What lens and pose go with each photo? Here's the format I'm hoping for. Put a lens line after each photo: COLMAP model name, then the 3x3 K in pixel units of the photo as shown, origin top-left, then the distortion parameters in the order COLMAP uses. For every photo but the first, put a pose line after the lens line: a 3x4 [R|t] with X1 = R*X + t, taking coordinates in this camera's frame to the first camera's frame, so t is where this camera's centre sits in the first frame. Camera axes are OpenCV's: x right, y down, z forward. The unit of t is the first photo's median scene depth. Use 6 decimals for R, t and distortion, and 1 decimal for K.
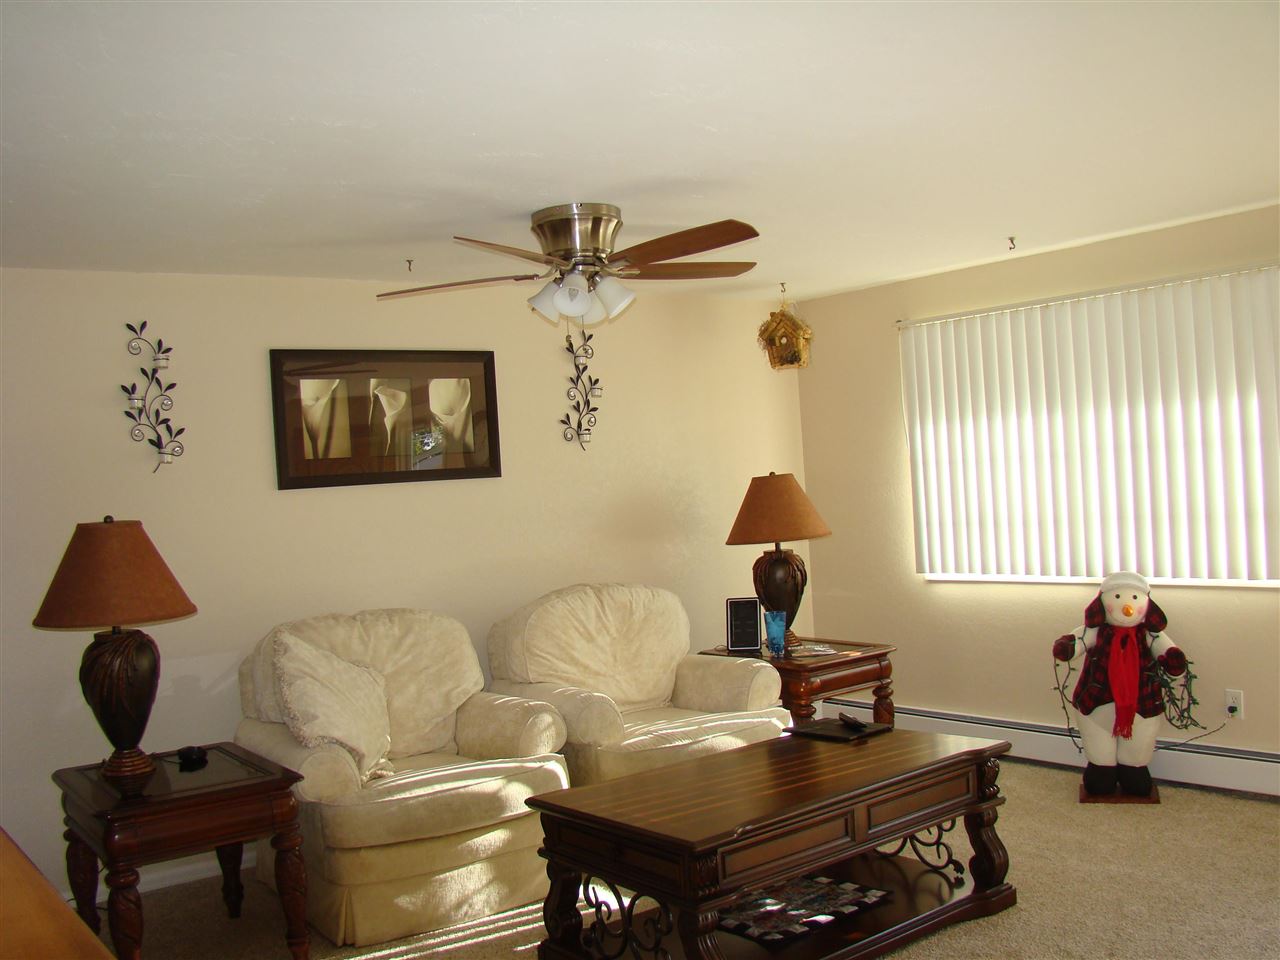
lens RADIAL K [[1305.4, 0, 640.0], [0, 1305.4, 480.0], [0, 0, 1]] dist [0.002128, 0.000328]
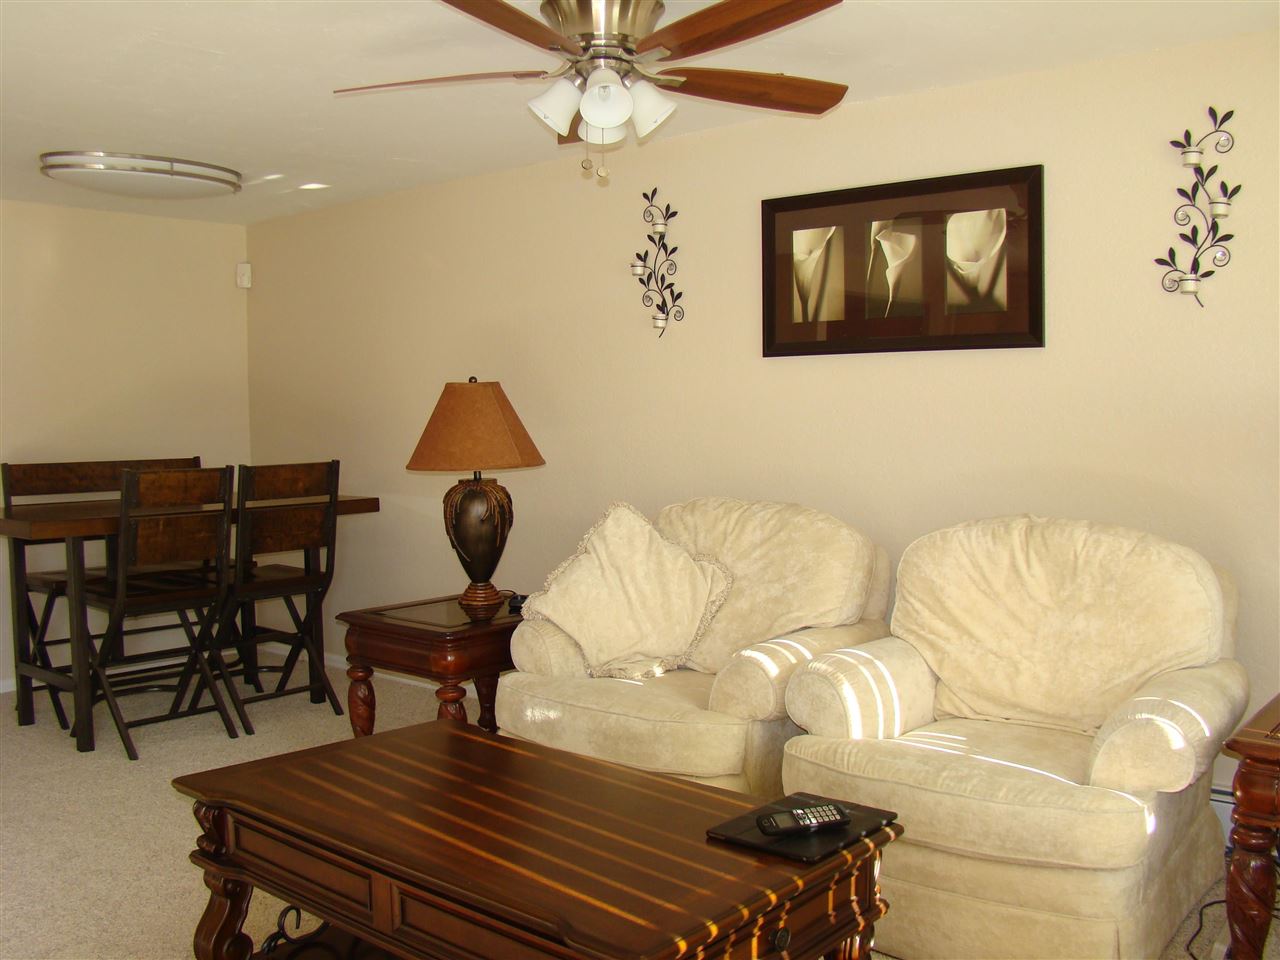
lens RADIAL K [[1198.7, 0, 640.0], [0, 1198.7, 480.0], [0, 0, 1]] dist [-0.072627, 0.002692]
pose [[0.240187, 0.123556, -0.962831, 0.498830], [-0.006292, 0.992044, 0.125735, -0.011198], [0.970706, -0.024142, 0.239053, 0.695136]]
